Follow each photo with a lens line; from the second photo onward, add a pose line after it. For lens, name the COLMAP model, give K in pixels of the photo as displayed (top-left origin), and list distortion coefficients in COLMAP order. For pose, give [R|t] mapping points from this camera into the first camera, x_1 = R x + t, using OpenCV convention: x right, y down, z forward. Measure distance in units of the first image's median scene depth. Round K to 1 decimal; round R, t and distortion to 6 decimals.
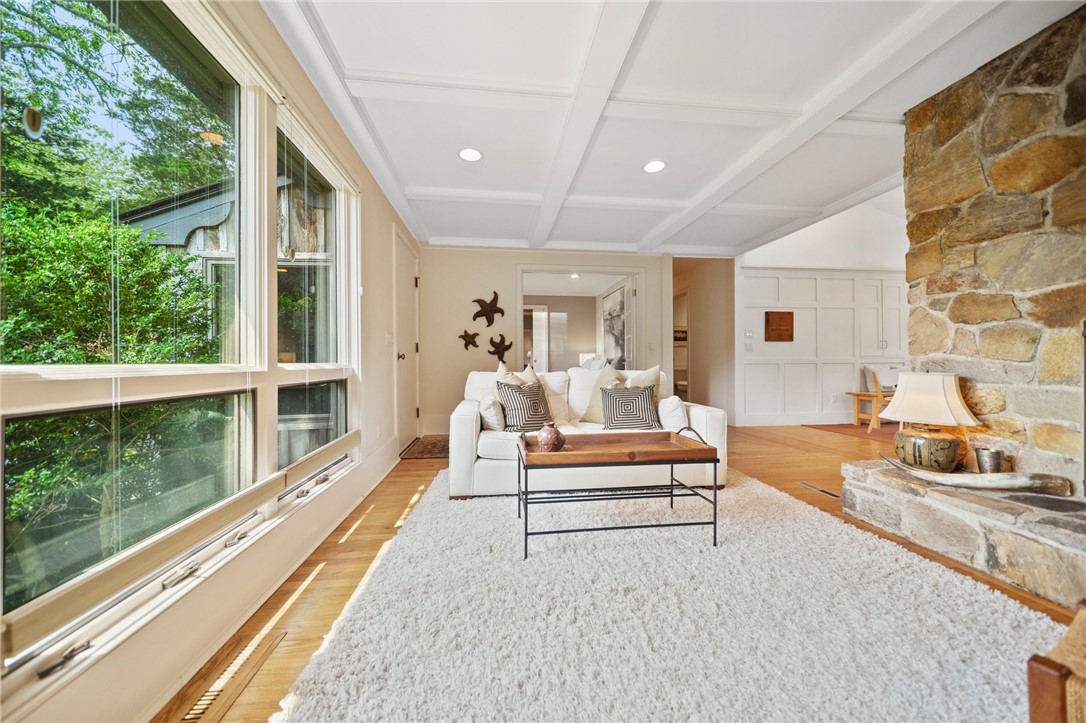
lens RADIAL K [[381.3, 0, 544.4], [0, 381.3, 363.3], [0, 0, 1]] dist [-0.000494, -0.000593]
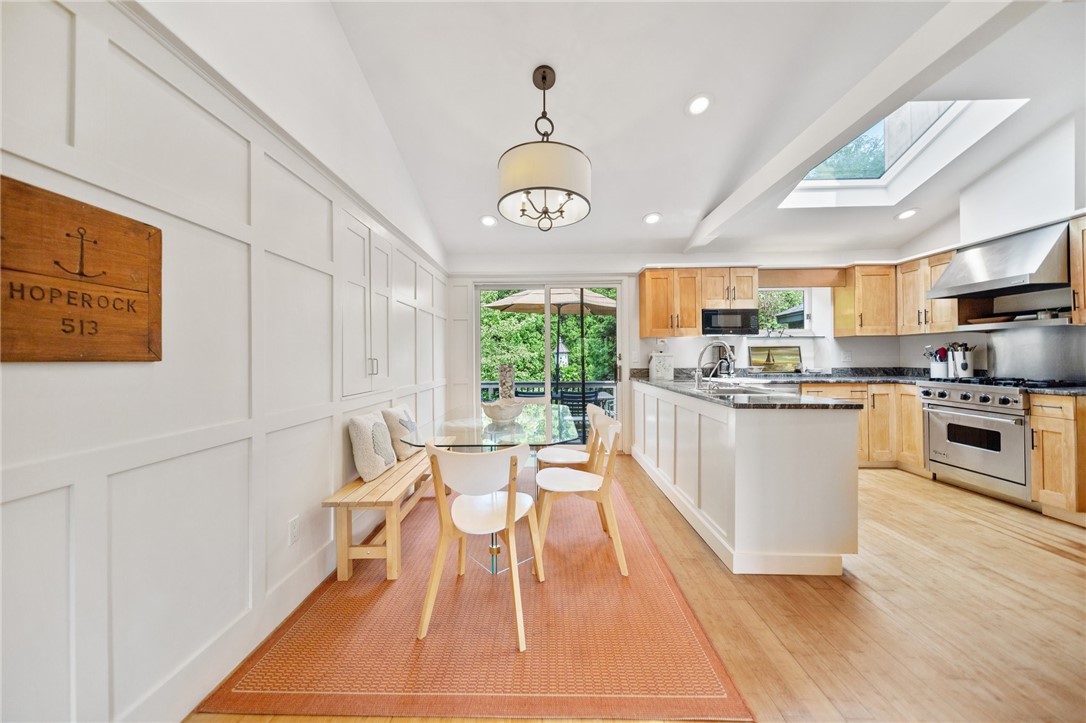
lens RADIAL K [[381.3, 0, 535.9], [0, 381.3, 356.2], [0, 0, 1]] dist [-0.000494, -0.000593]
pose [[0.153836, 0.011064, 0.988035, 1.247708], [0.008886, 0.999881, -0.012580, -0.146306], [-0.988057, 0.010715, 0.153719, 2.005117]]
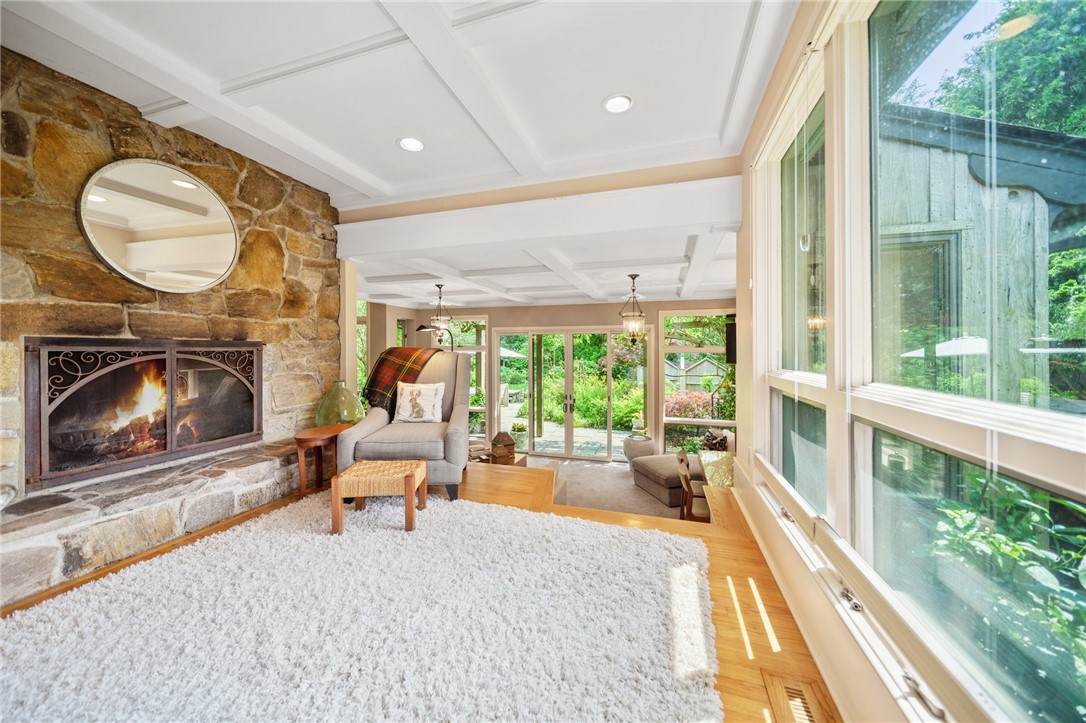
lens RADIAL K [[381.3, 0, 539.0], [0, 381.3, 348.3], [0, 0, 1]] dist [-0.000494, -0.000593]
pose [[-0.905935, 0.007257, 0.423354, -0.334880], [0.007866, 0.999969, -0.000309, -0.051248], [-0.423343, 0.003050, -0.905964, 1.080420]]
